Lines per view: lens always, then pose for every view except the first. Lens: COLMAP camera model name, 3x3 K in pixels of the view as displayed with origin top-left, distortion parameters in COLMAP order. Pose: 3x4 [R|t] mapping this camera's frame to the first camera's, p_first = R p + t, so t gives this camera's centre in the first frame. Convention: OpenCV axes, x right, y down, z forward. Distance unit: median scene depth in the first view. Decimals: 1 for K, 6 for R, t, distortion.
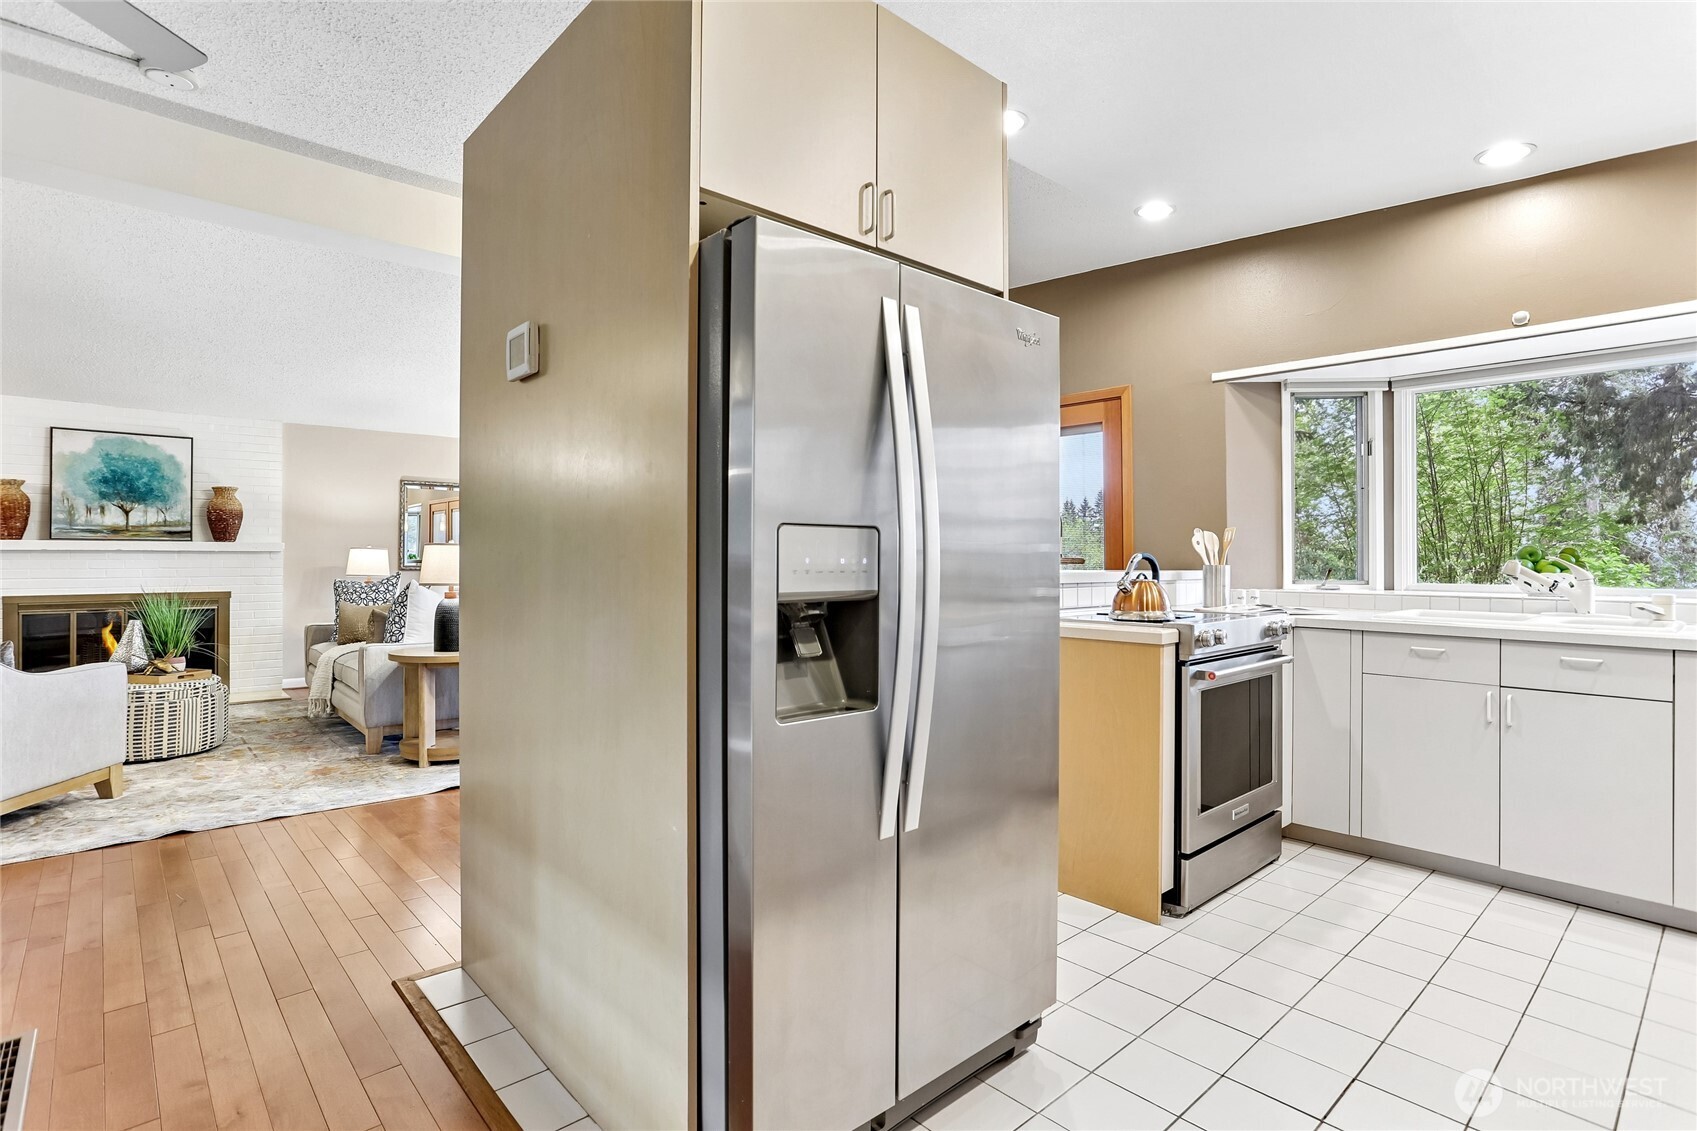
lens RADIAL K [[834.5, 0, 845.5], [0, 834.5, 553.8], [0, 0, 1]] dist [-0.035526, 0.008419]
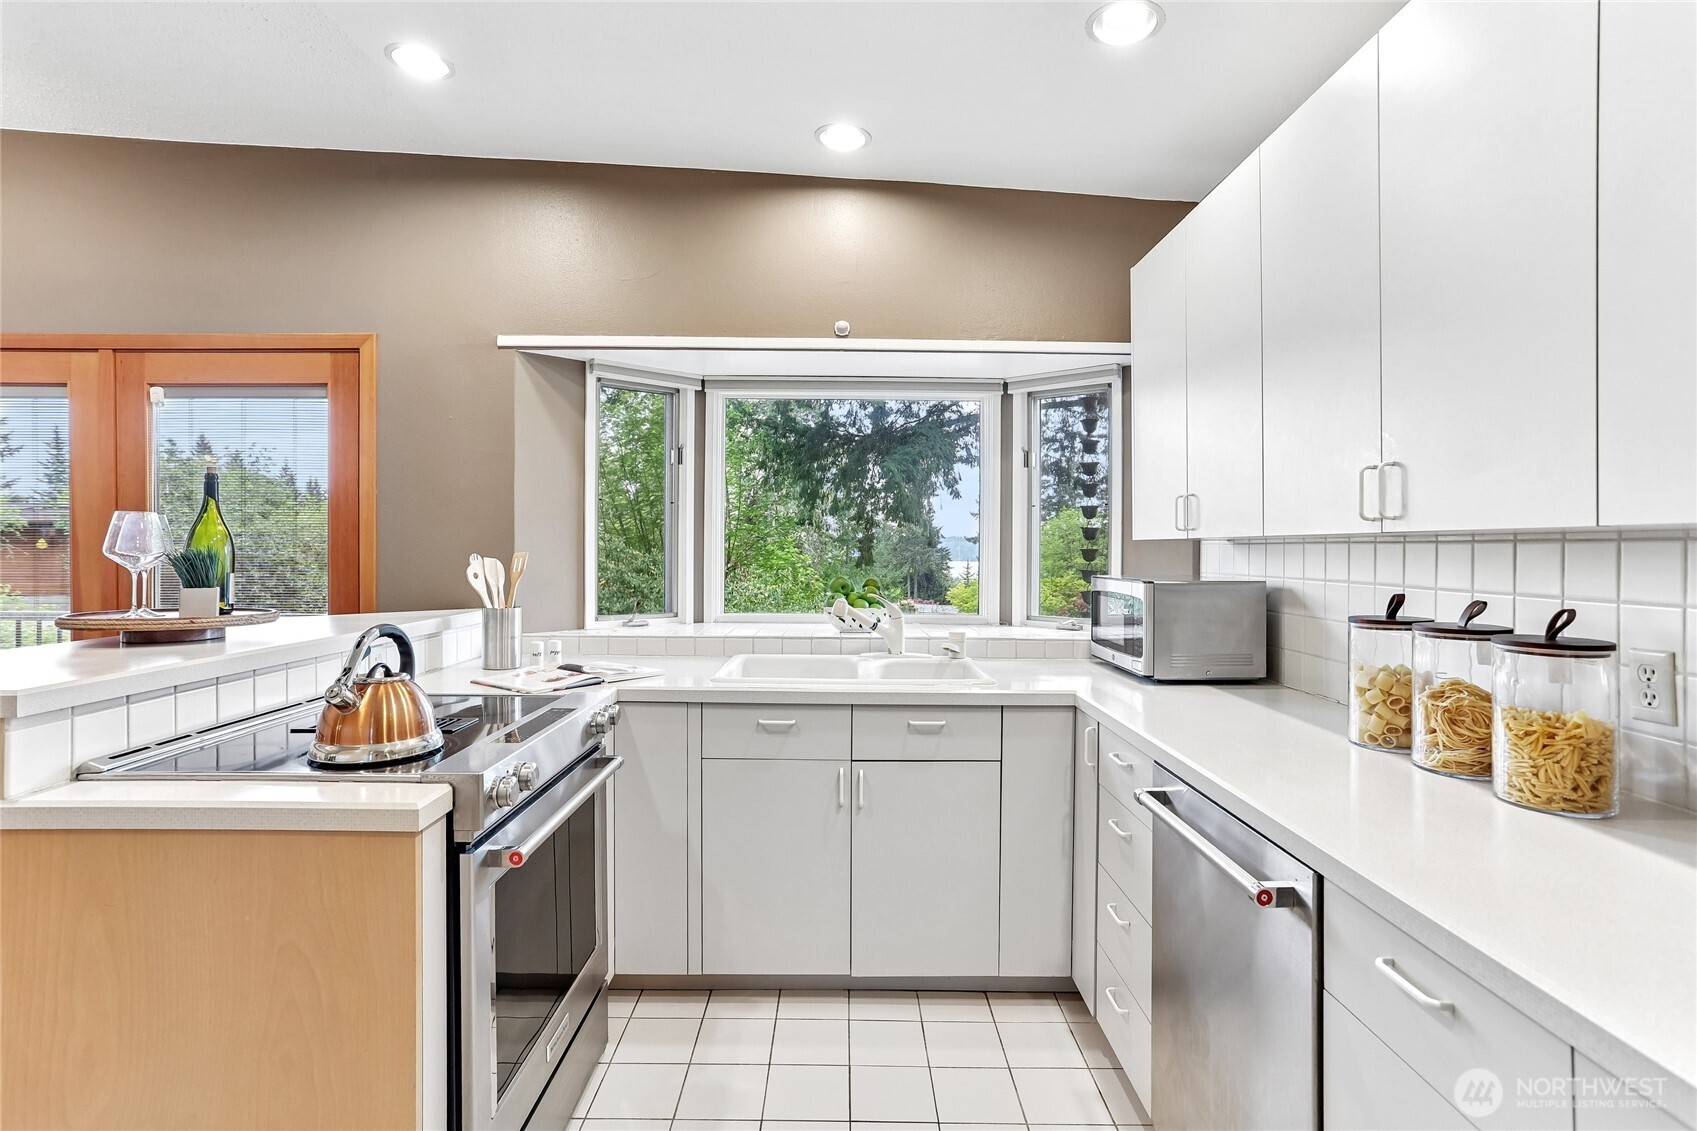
lens RADIAL K [[837.8, 0, 849.1], [0, 837.8, 549.0], [0, 0, 1]] dist [-0.030695, 0.012657]
pose [[0.669405, -0.000961, 0.742897, 0.161895], [-0.005383, 0.999967, 0.006144, -0.055686], [-0.742878, -0.008111, 0.669377, 0.418128]]
